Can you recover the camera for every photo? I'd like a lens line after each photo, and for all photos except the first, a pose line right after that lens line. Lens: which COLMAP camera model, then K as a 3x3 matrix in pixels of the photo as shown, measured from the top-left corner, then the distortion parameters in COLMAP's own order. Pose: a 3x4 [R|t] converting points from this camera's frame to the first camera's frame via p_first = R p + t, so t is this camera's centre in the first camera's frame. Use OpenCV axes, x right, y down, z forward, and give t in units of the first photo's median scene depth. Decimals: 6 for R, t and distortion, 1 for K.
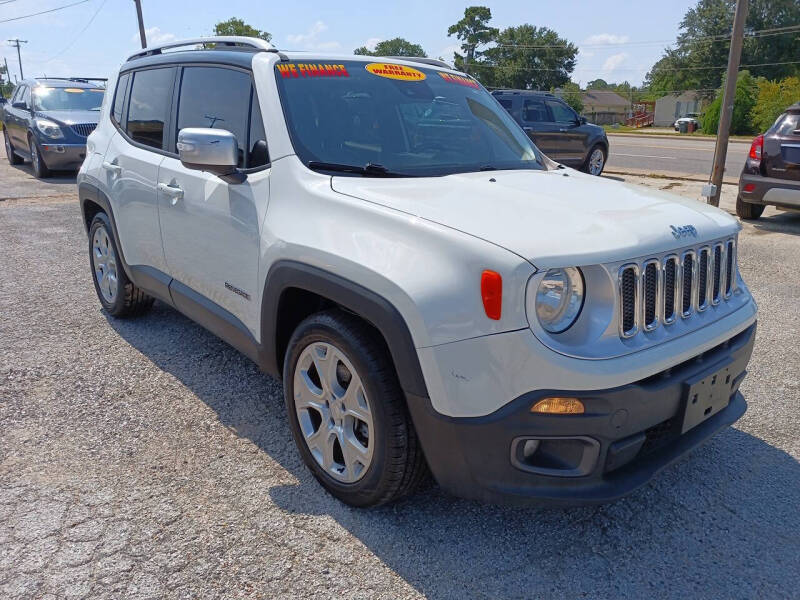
lens RADIAL K [[602.8, 0, 389.5], [0, 602.8, 297.0], [0, 0, 1]] dist [0.064474, -0.073236]
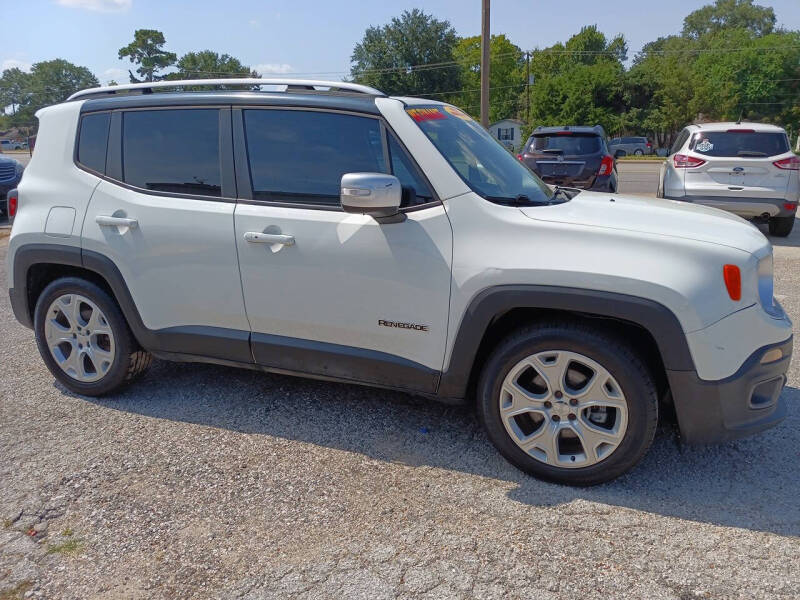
lens RADIAL K [[602.8, 0, 396.5], [0, 602.8, 297.2], [0, 0, 1]] dist [0.064474, -0.073236]
pose [[0.879470, -0.143741, 0.453731, -0.699941], [0.160627, 0.987014, 0.001339, -0.058876], [-0.448032, 0.071704, 0.891138, 0.080167]]
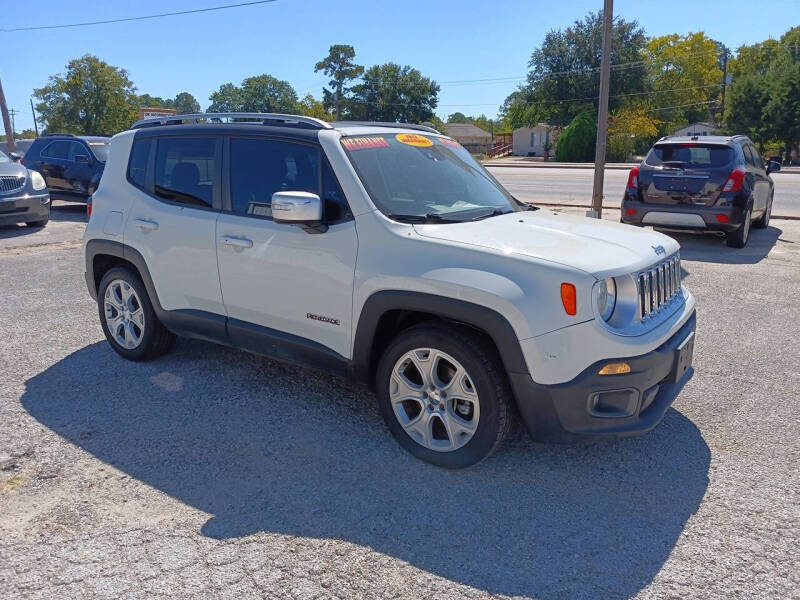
lens RADIAL K [[602.8, 0, 400.4], [0, 602.8, 304.7], [0, 0, 1]] dist [0.064474, -0.073236]
pose [[0.975447, -0.079714, 0.205300, -0.343825], [0.087787, 0.995672, -0.030501, 0.012447], [-0.201980, 0.047775, 0.978224, -0.242616]]
